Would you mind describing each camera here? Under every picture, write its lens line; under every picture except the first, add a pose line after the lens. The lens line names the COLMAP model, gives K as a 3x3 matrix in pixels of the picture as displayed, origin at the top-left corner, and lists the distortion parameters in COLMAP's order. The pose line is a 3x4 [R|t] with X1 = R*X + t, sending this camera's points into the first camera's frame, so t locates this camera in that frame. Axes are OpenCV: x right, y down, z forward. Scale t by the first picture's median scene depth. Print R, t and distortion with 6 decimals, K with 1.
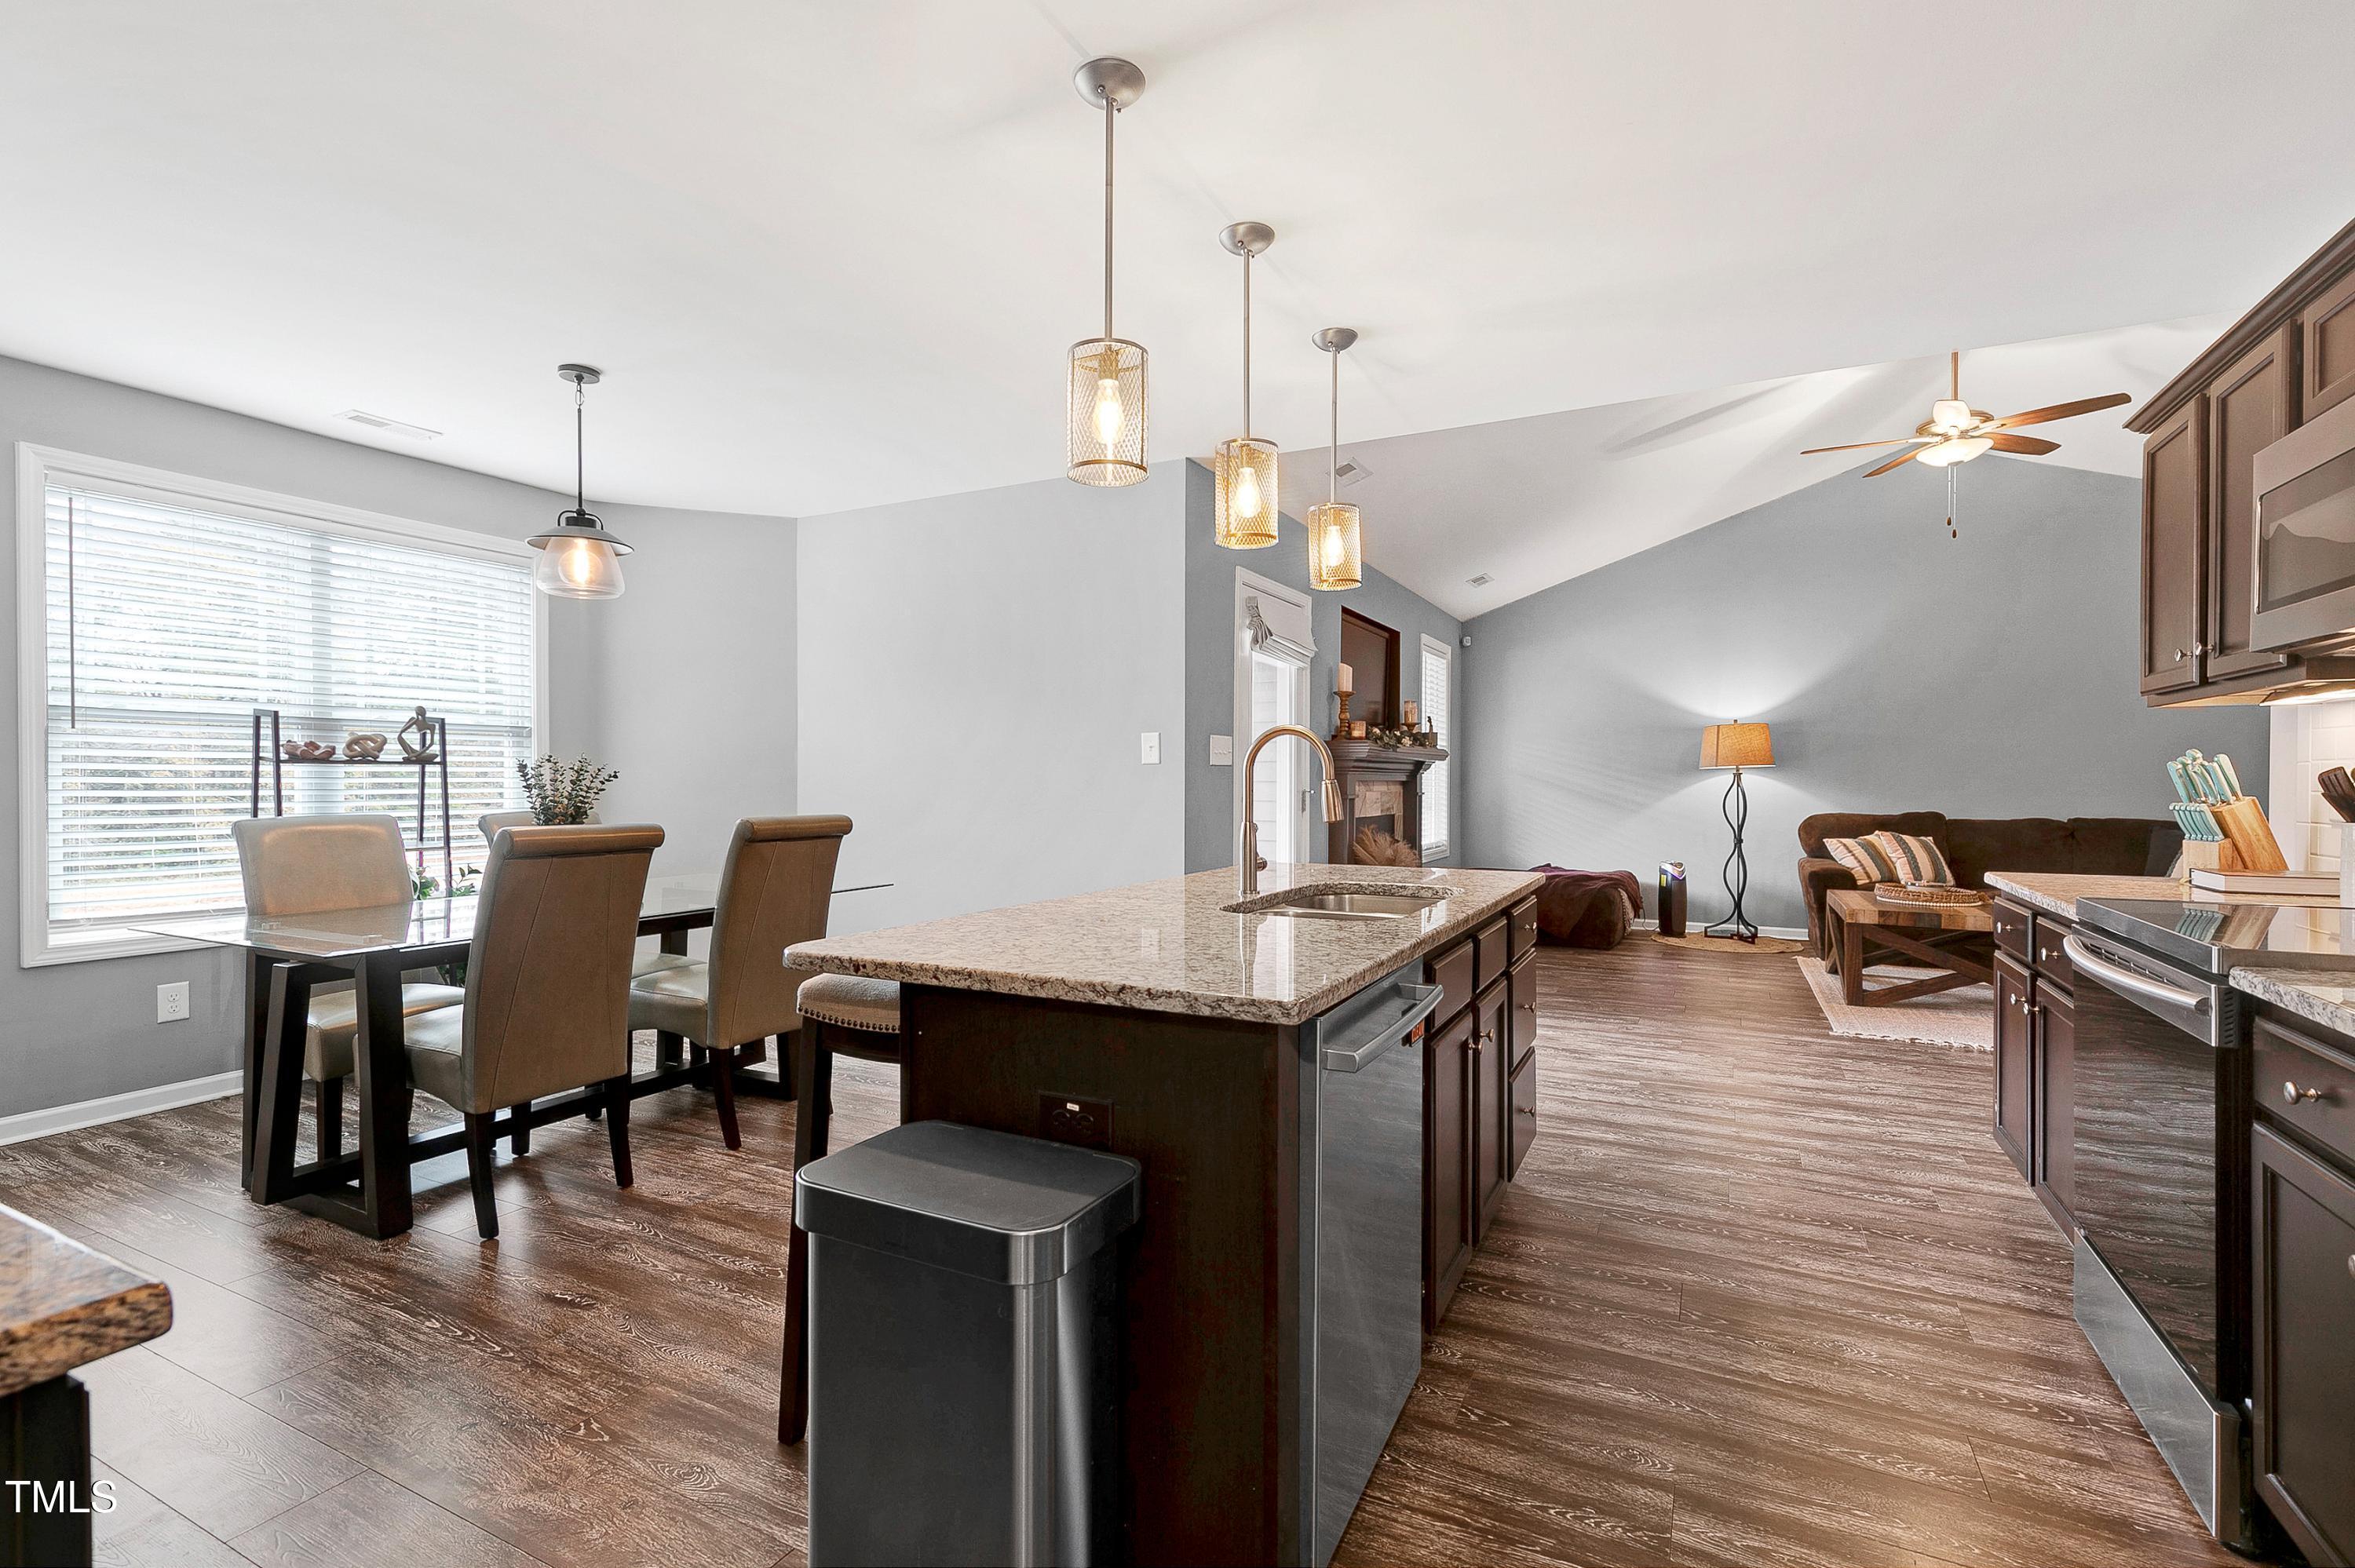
lens RADIAL K [[1073.0, 0, 1171.5], [0, 1073.0, 789.8], [0, 0, 1]] dist [0.010441, -0.002462]
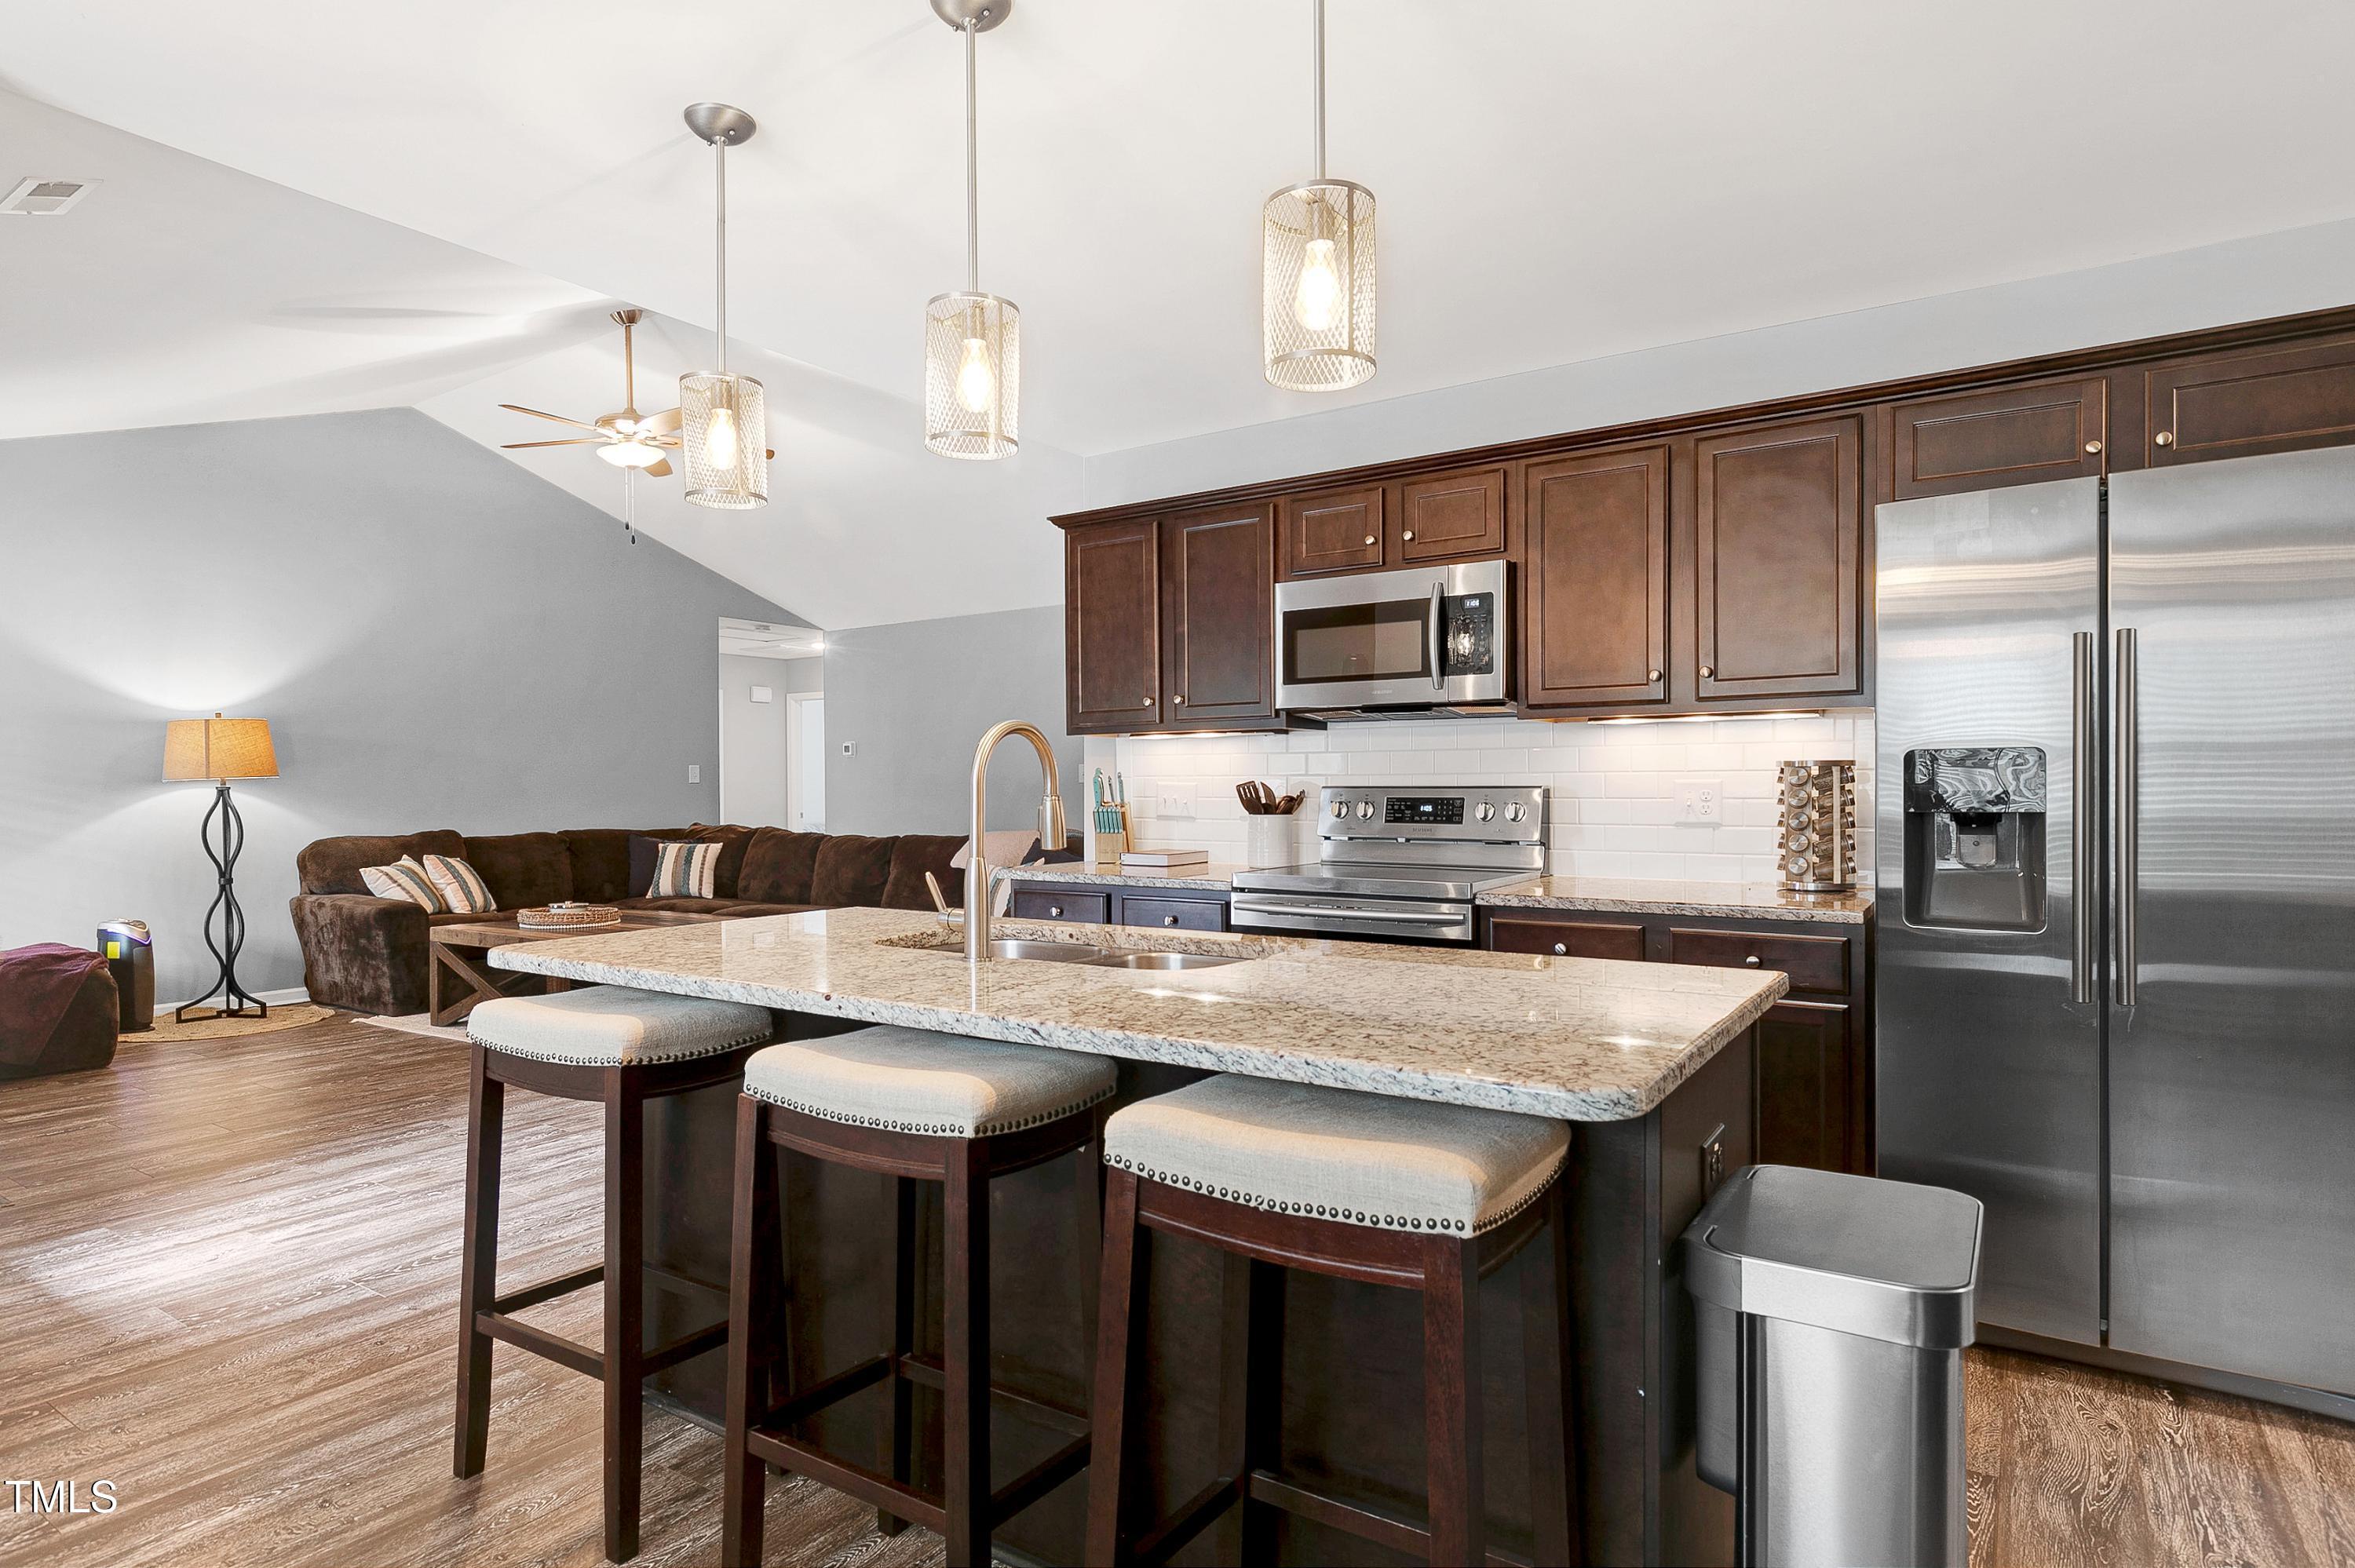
lens RADIAL K [[1267.8, 0, 1186.0], [0, 1267.8, 798.2], [0, 0, 1]] dist [-0.005356, 0.000598]
pose [[0.117083, -0.011600, 0.993054, -0.265262], [0.017721, 0.999797, 0.009589, -0.004962], [-0.992964, 0.016475, 0.117265, 0.287447]]
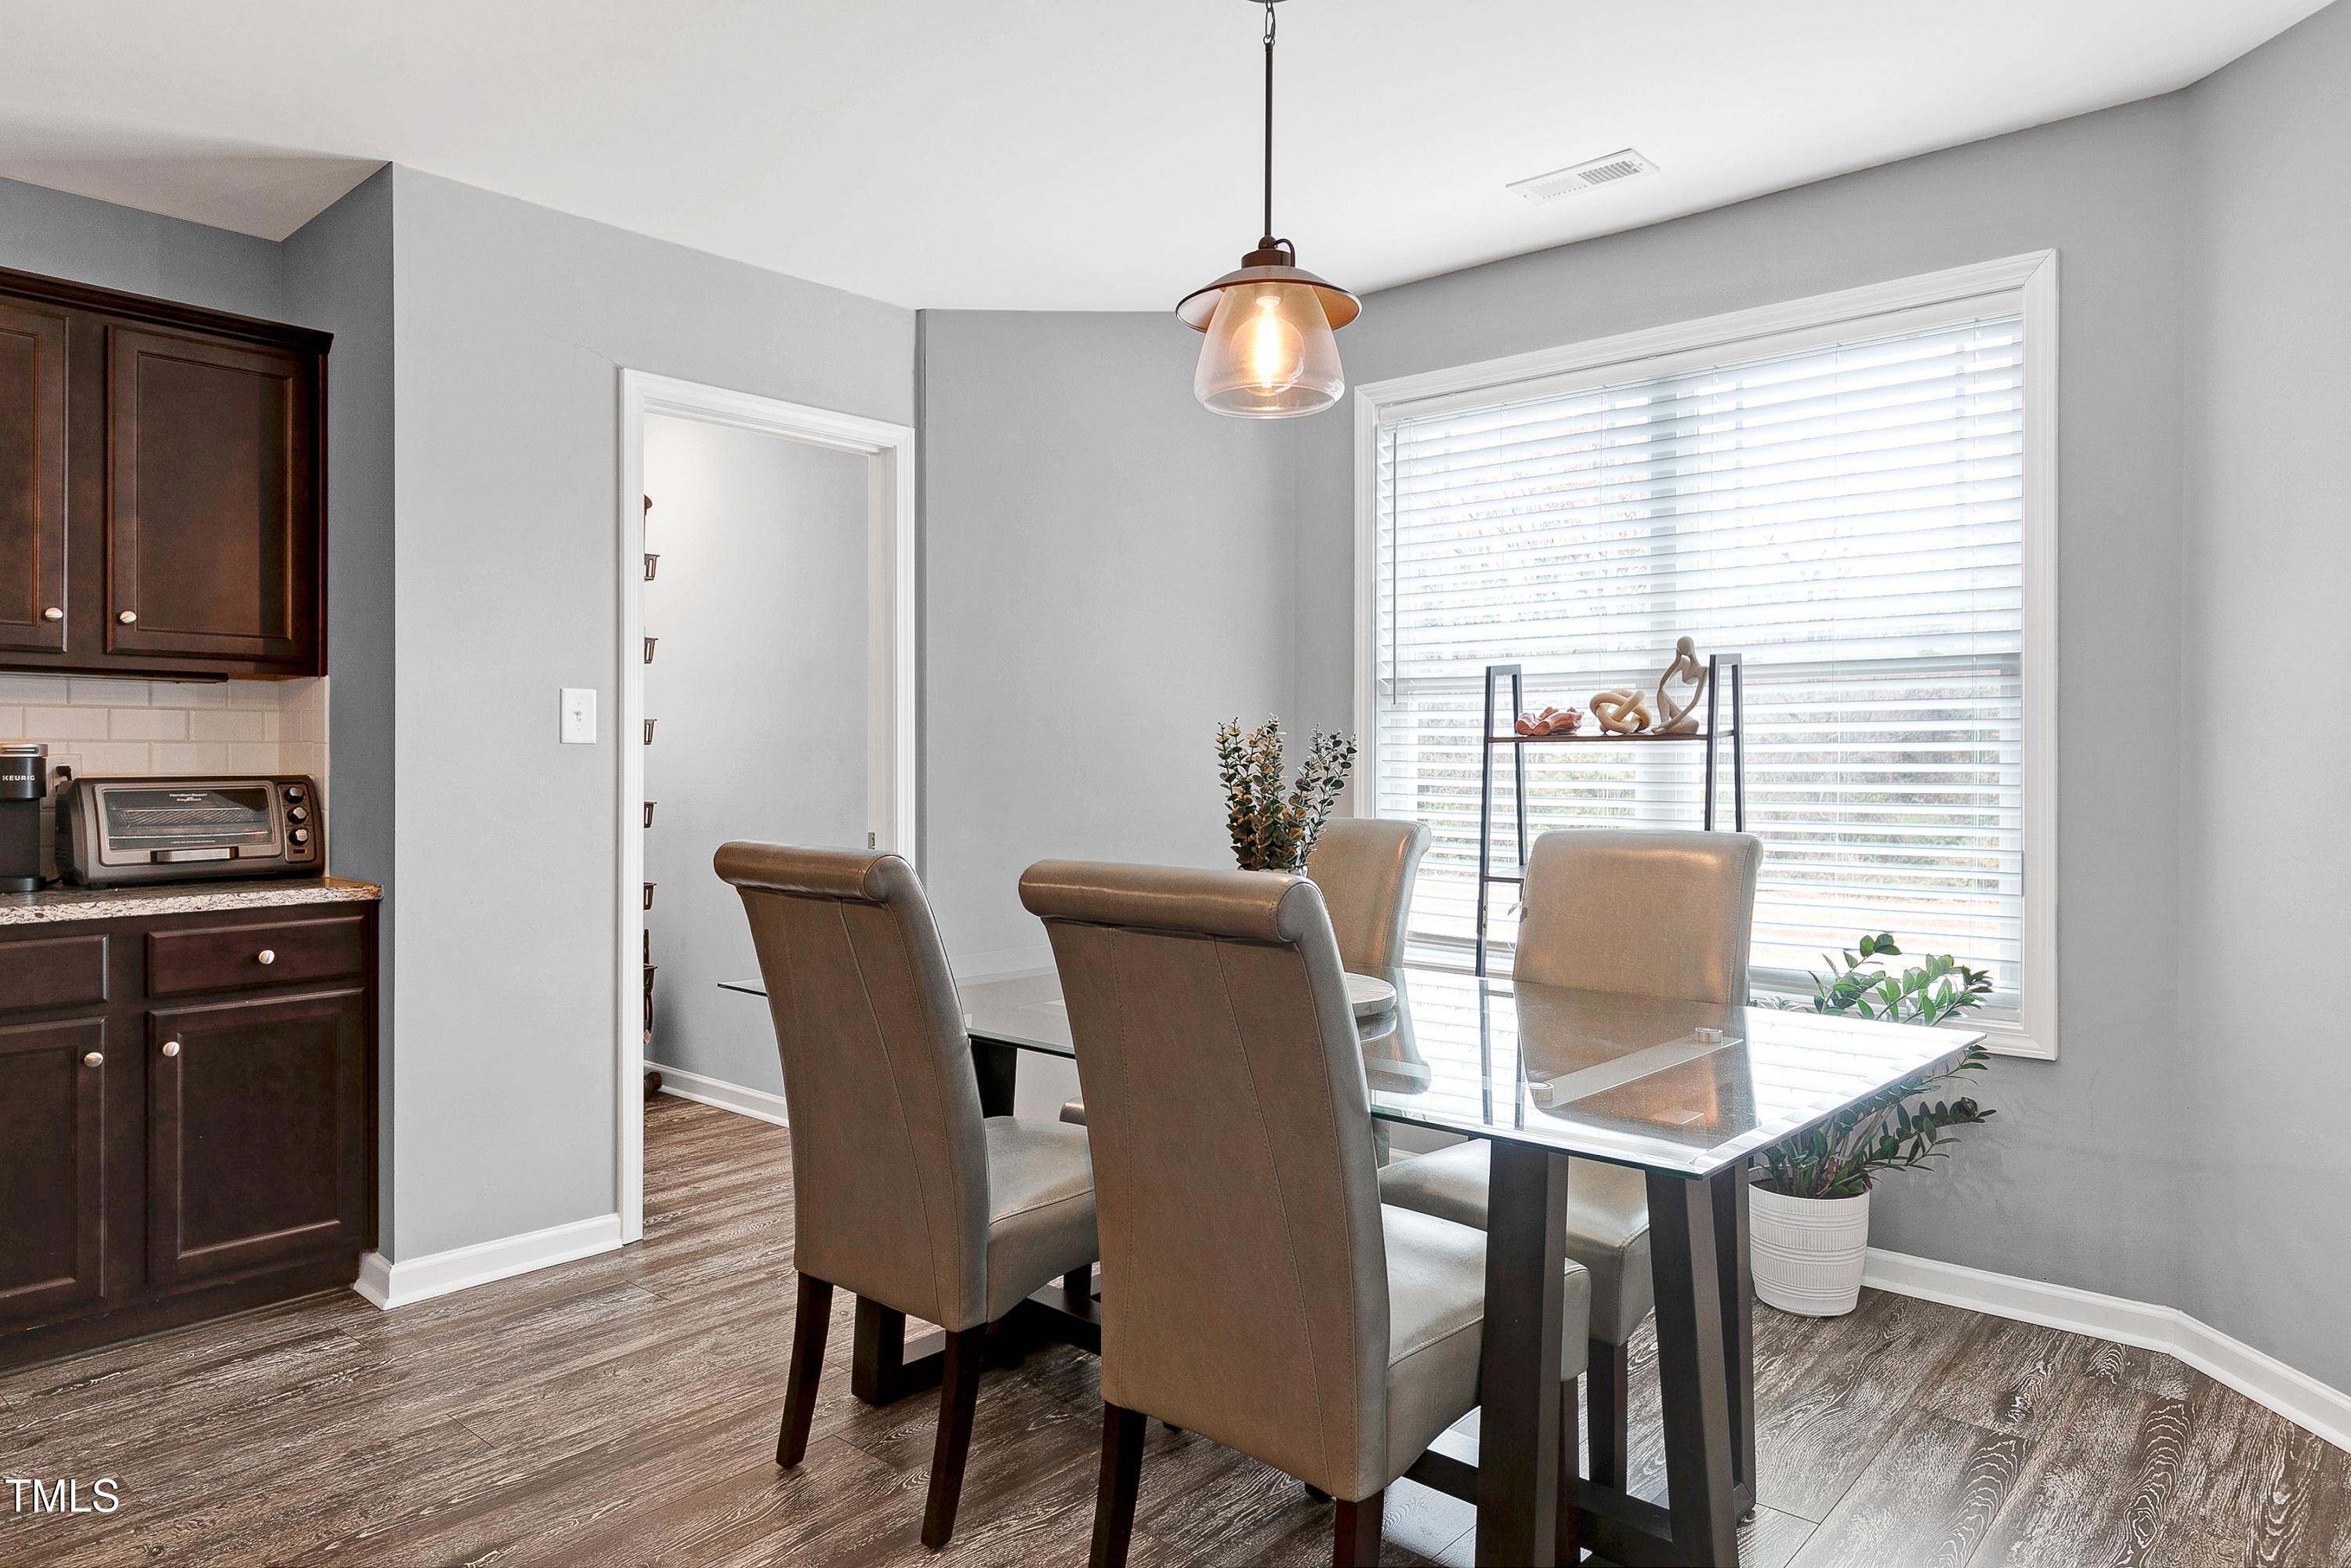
lens RADIAL K [[1442.0, 0, 1170.0], [0, 1442.0, 760.0], [0, 0, 1]] dist [0.006525, -0.004431]
pose [[-0.244201, -0.002939, -0.969720, 0.063318], [-0.012825, 0.999918, 0.000199, -0.005931], [0.969640, 0.012485, -0.244218, 0.556842]]
